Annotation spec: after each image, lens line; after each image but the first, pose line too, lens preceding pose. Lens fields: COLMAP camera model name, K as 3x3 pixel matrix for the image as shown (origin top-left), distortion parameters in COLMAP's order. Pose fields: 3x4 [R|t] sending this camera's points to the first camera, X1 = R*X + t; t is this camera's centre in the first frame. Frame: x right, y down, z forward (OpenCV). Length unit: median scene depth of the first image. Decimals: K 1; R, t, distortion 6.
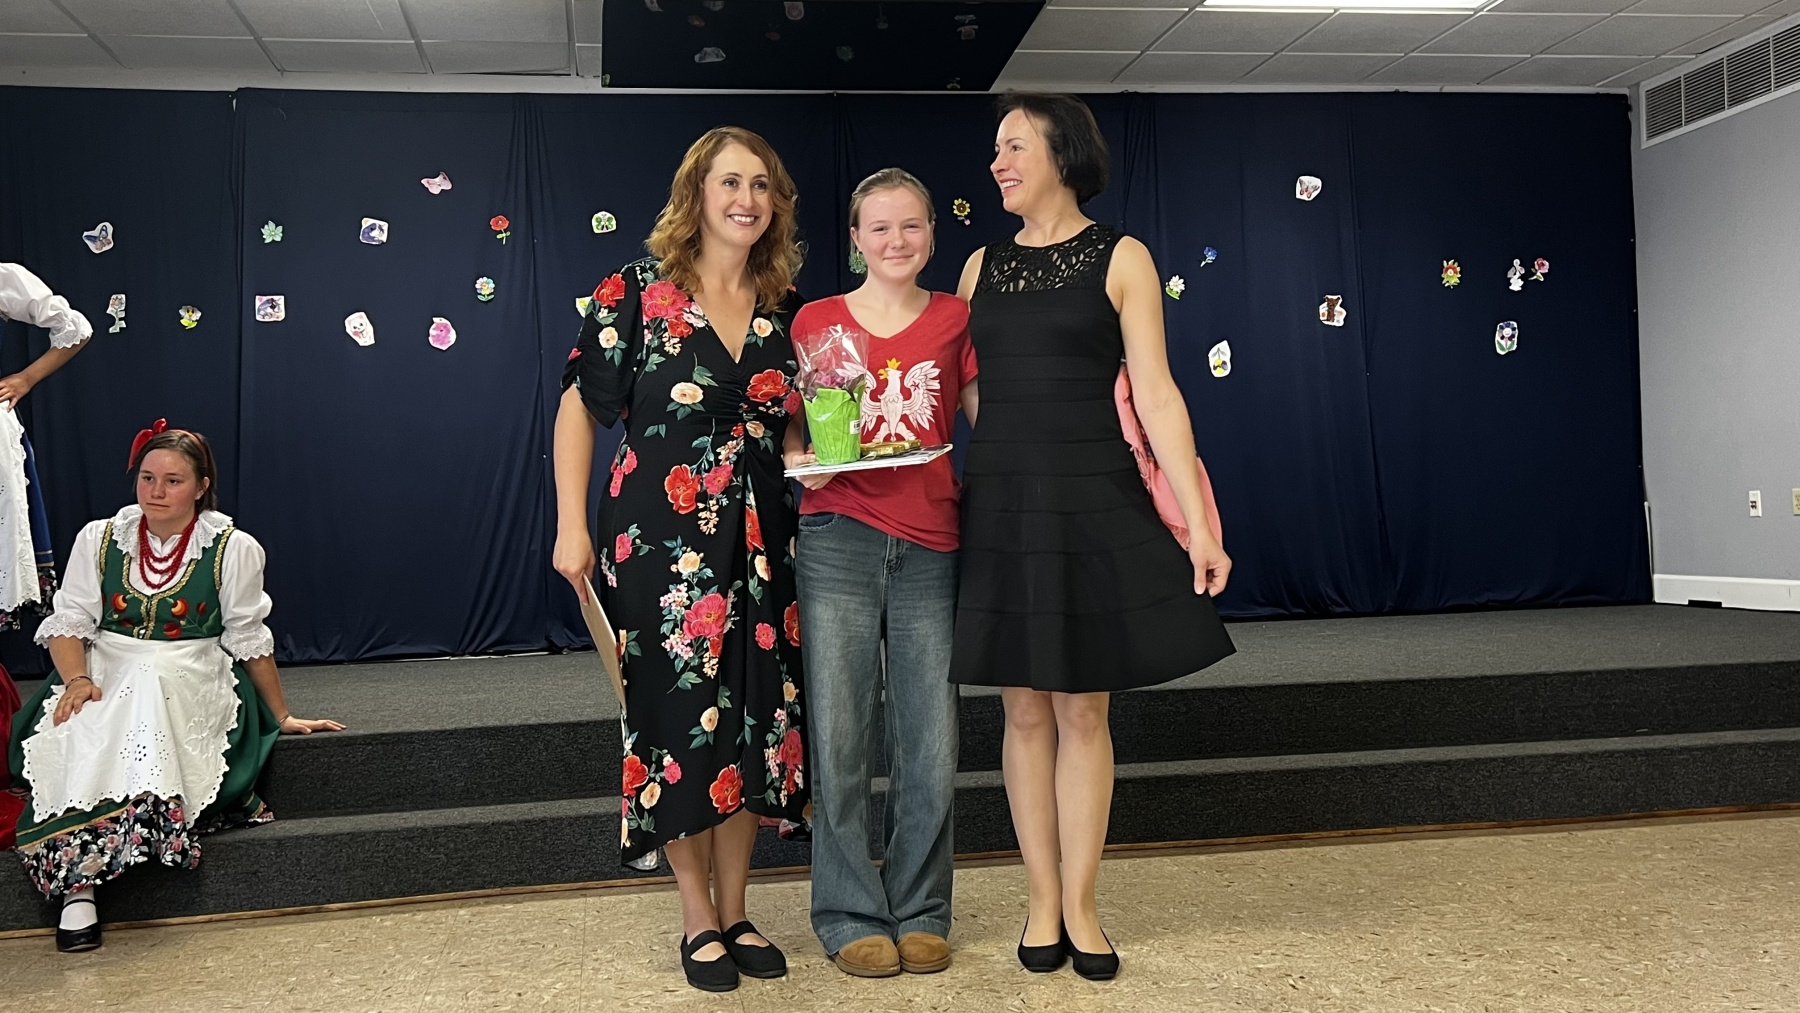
lens RADIAL K [[1699.7, 0, 894.2], [0, 1699.7, 527.9], [0, 0, 1]] dist [0.017747, 0.000000]
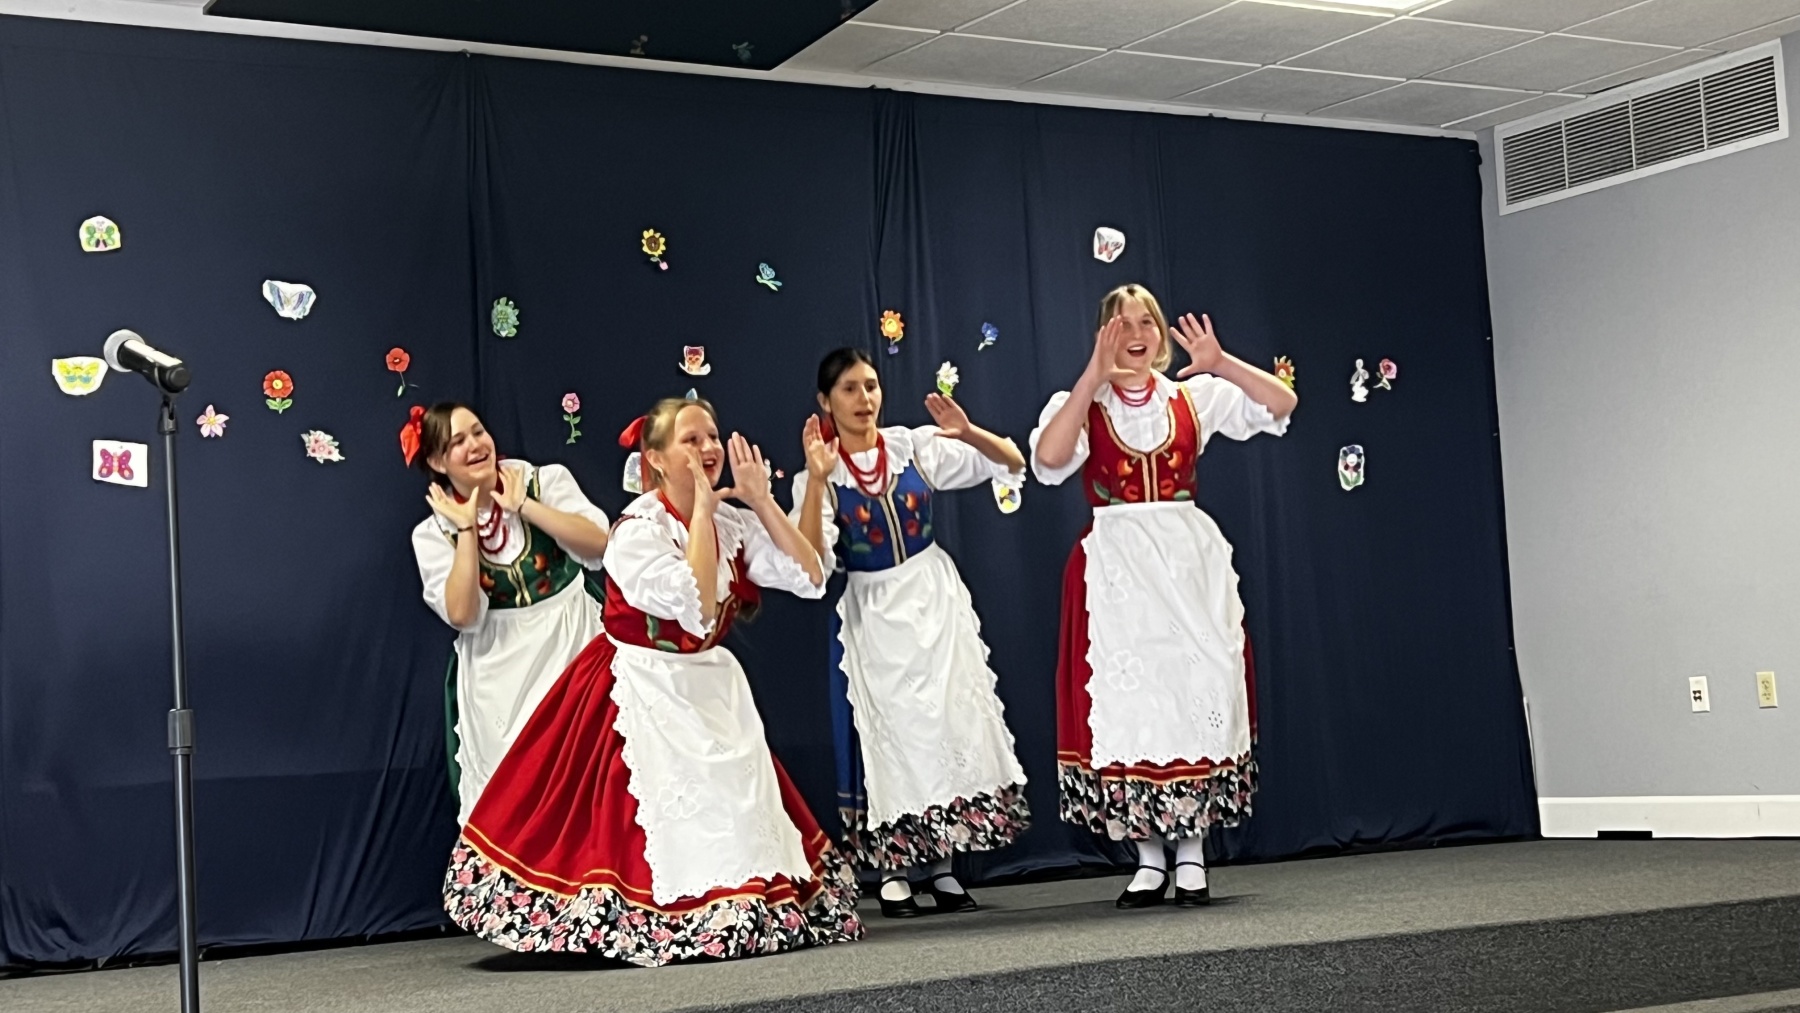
lens RADIAL K [[2817.0, 0, 898.9], [0, 2817.0, 535.5], [0, 0, 1]] dist [0.118235, 0.000000]
pose [[0.919981, 0.012852, 0.391753, -0.297960], [0.024744, 0.995565, -0.090768, 0.020475], [-0.391182, 0.093198, 0.915582, -0.002562]]
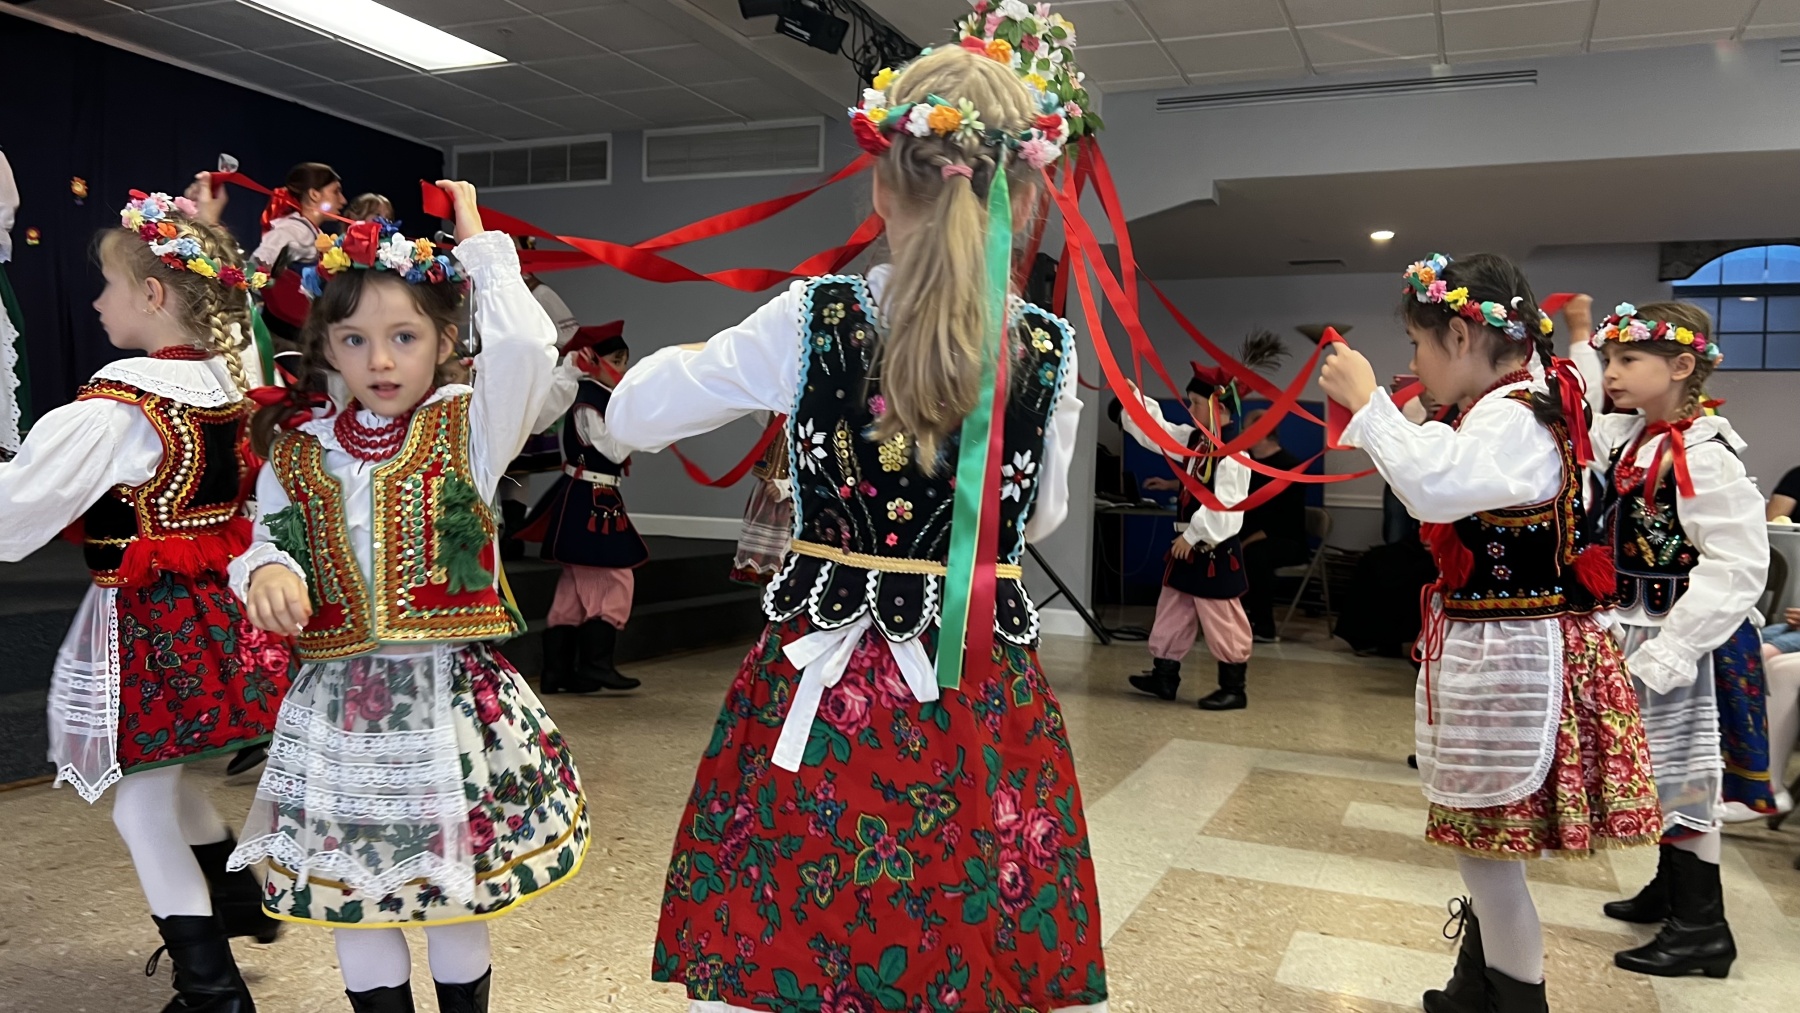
lens RADIAL K [[1361.7, 0, 910.9], [0, 1361.7, 505.4], [0, 0, 1]] dist [0.038166, -0.046671]
pose [[0.534263, 0.029432, 0.844806, -0.313107], [-0.047986, 0.998838, -0.004451, 0.016800], [-0.843955, -0.038161, 0.535055, 0.095037]]
